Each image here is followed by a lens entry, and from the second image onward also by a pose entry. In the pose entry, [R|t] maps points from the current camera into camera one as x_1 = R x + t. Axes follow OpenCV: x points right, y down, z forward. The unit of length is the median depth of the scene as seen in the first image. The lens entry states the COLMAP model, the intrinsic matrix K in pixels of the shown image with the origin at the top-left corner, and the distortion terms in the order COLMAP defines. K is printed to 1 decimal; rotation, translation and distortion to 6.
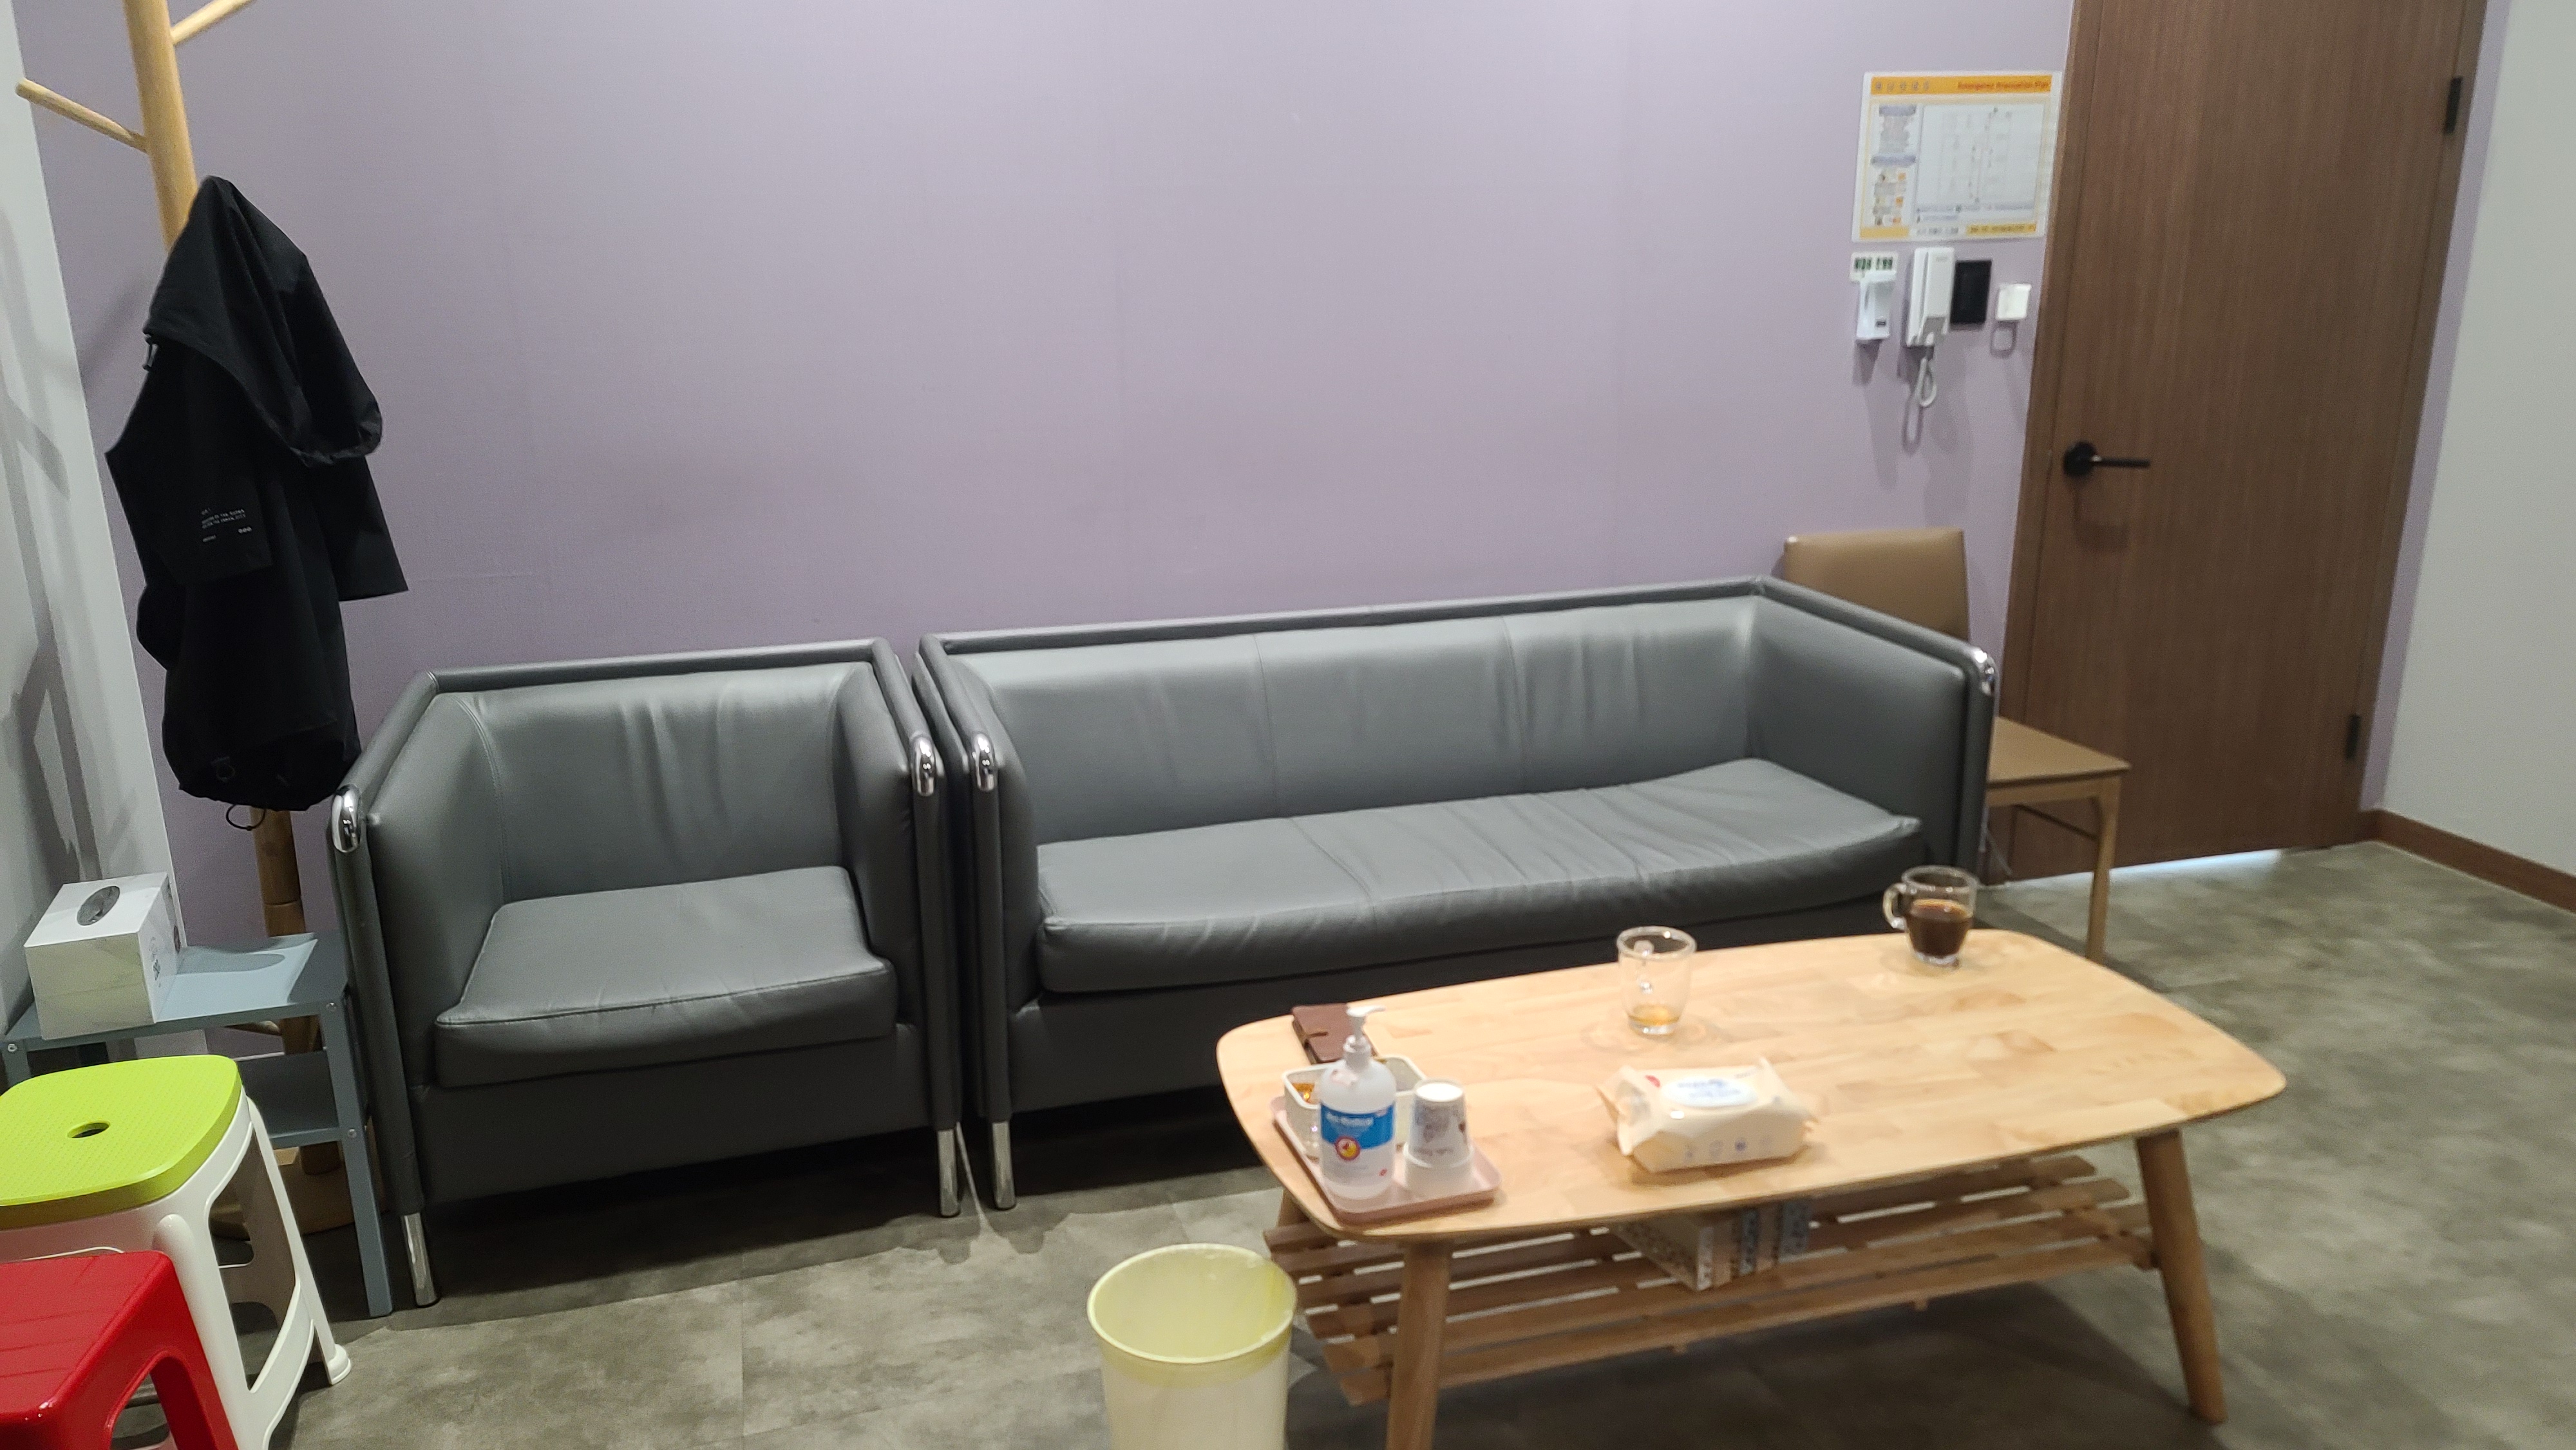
lens RADIAL K [[1821.6, 0, 1288.0], [0, 1821.6, 725.0], [0, 0, 1]] dist [0.000852, 0.000346]
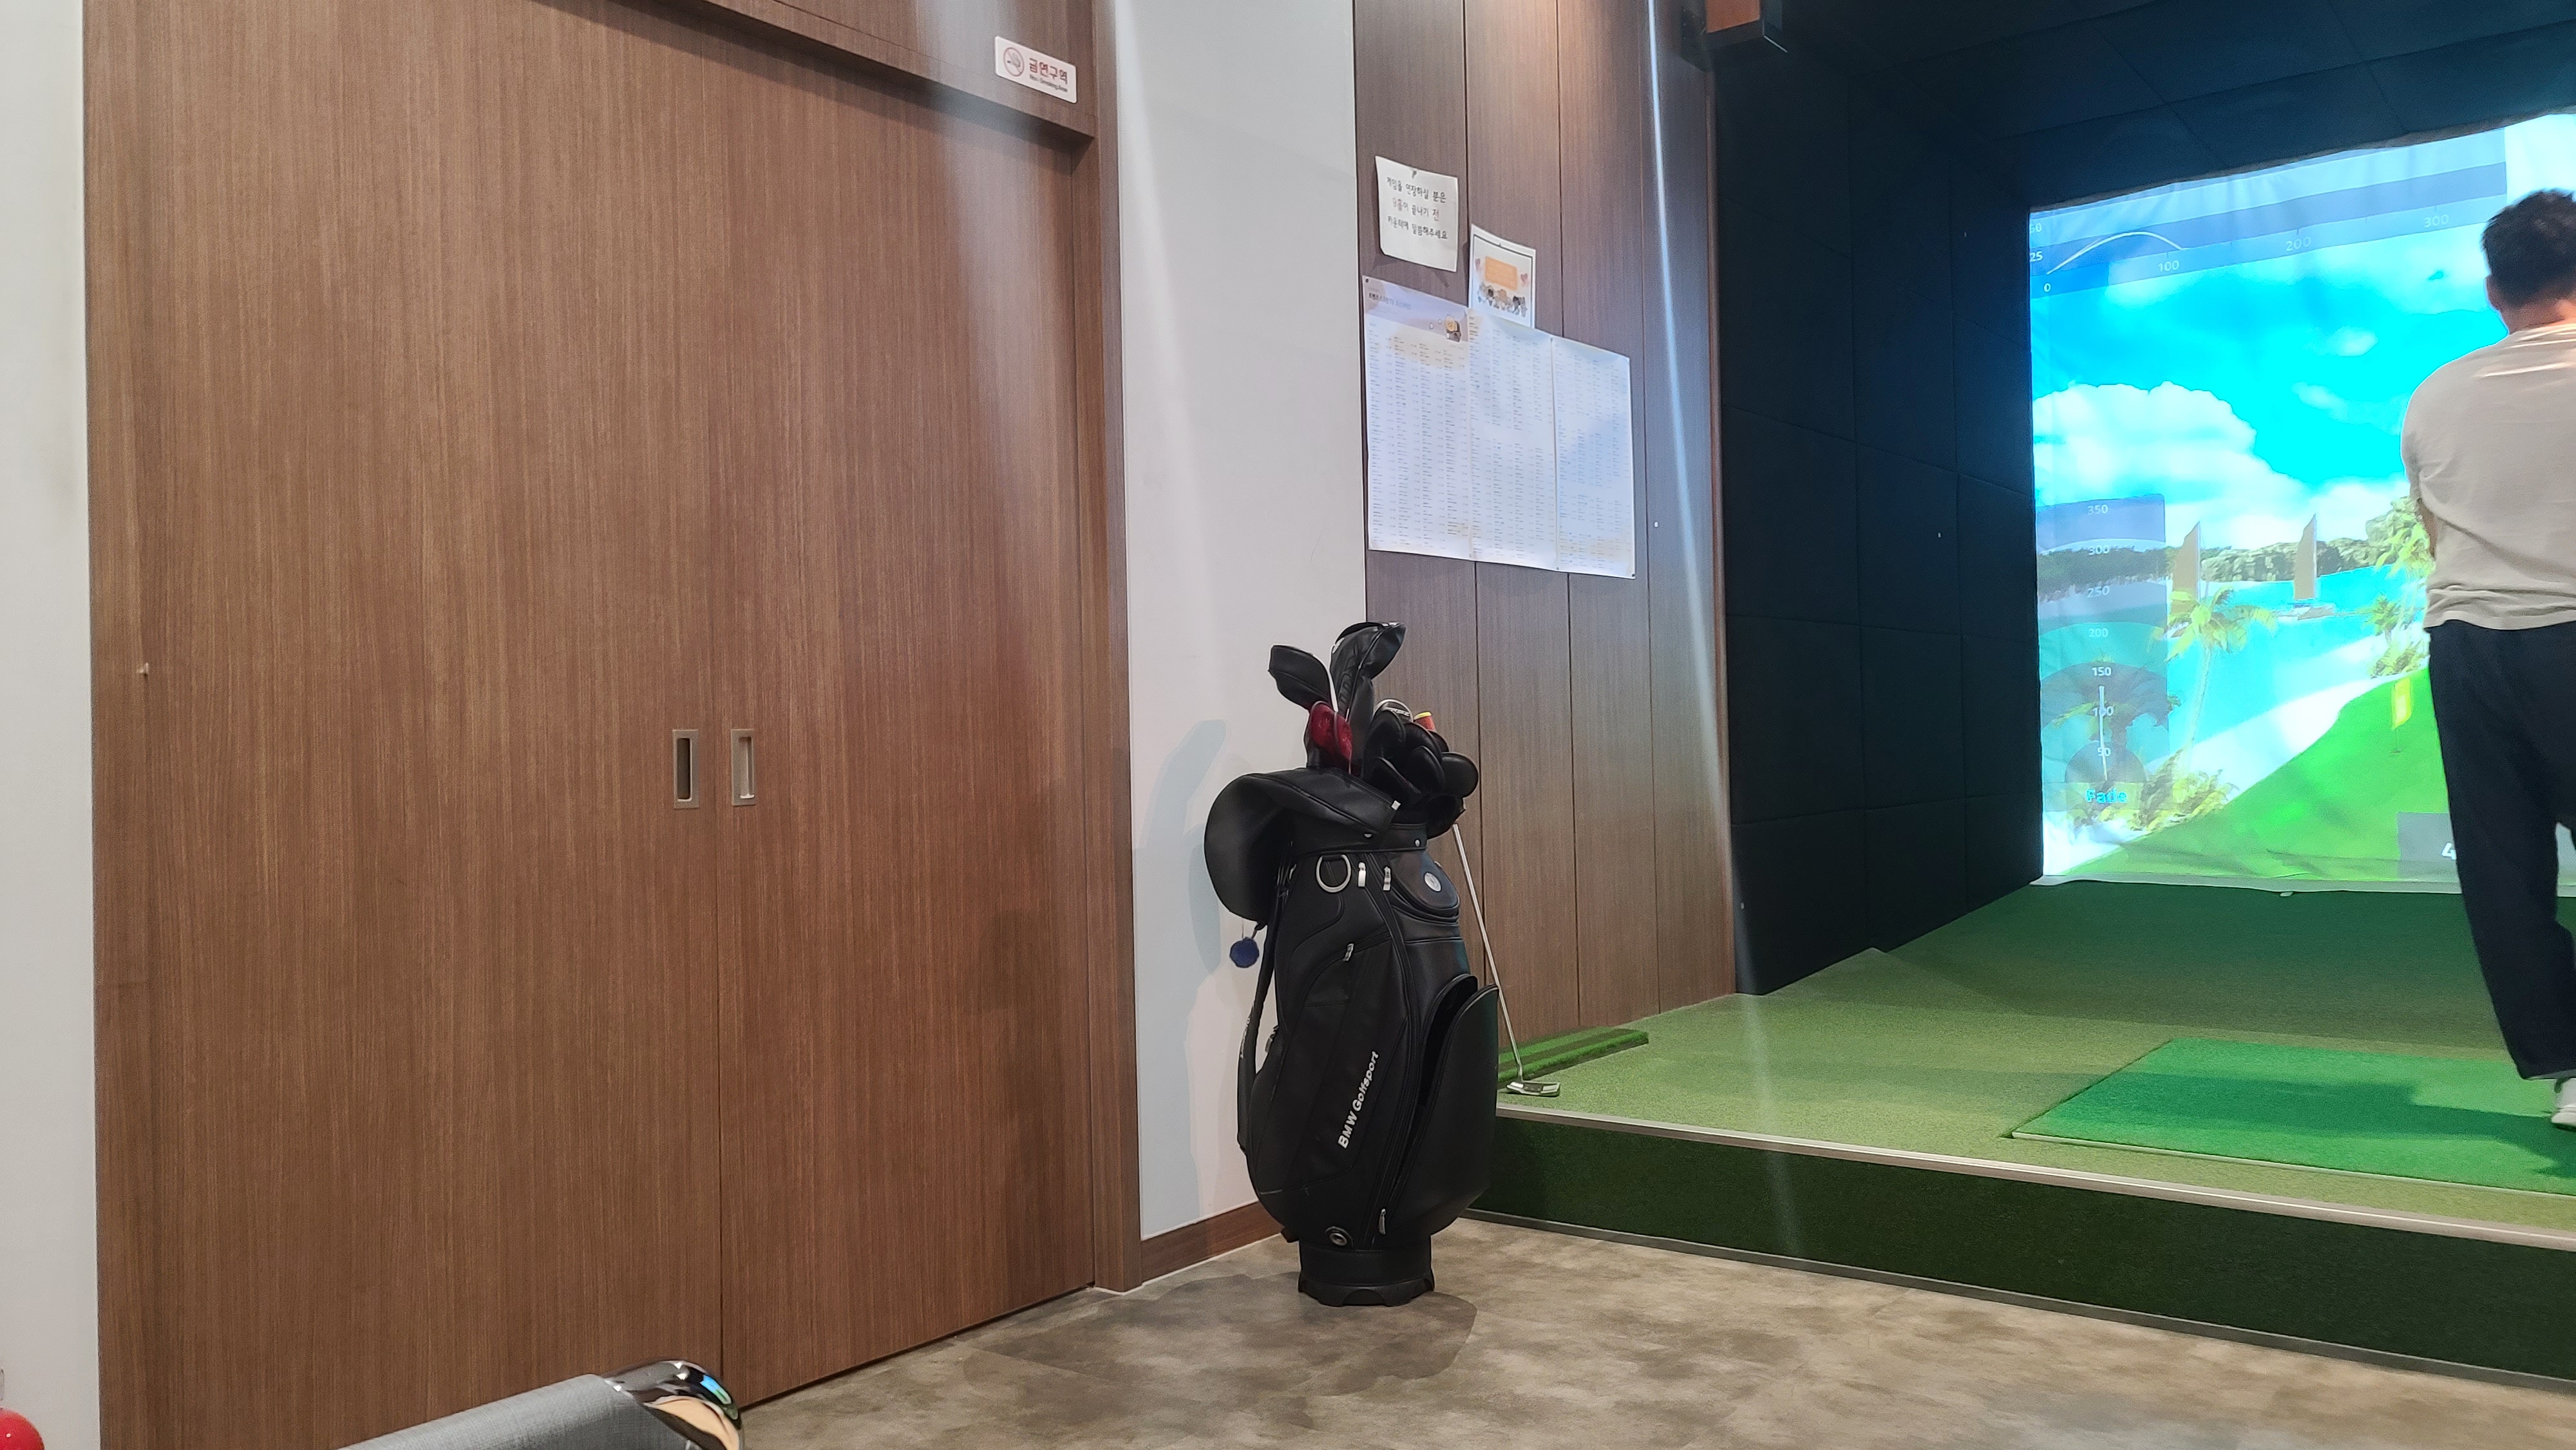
lens RADIAL K [[1821.6, 0, 1288.0], [0, 1821.6, 725.0], [0, 0, 1]] dist [0.000852, 0.000346]
pose [[-0.564324, 0.025508, 0.825159, 0.084601], [0.246316, 0.959199, 0.138803, -0.409596], [-0.787951, 0.281580, -0.547582, 1.668013]]
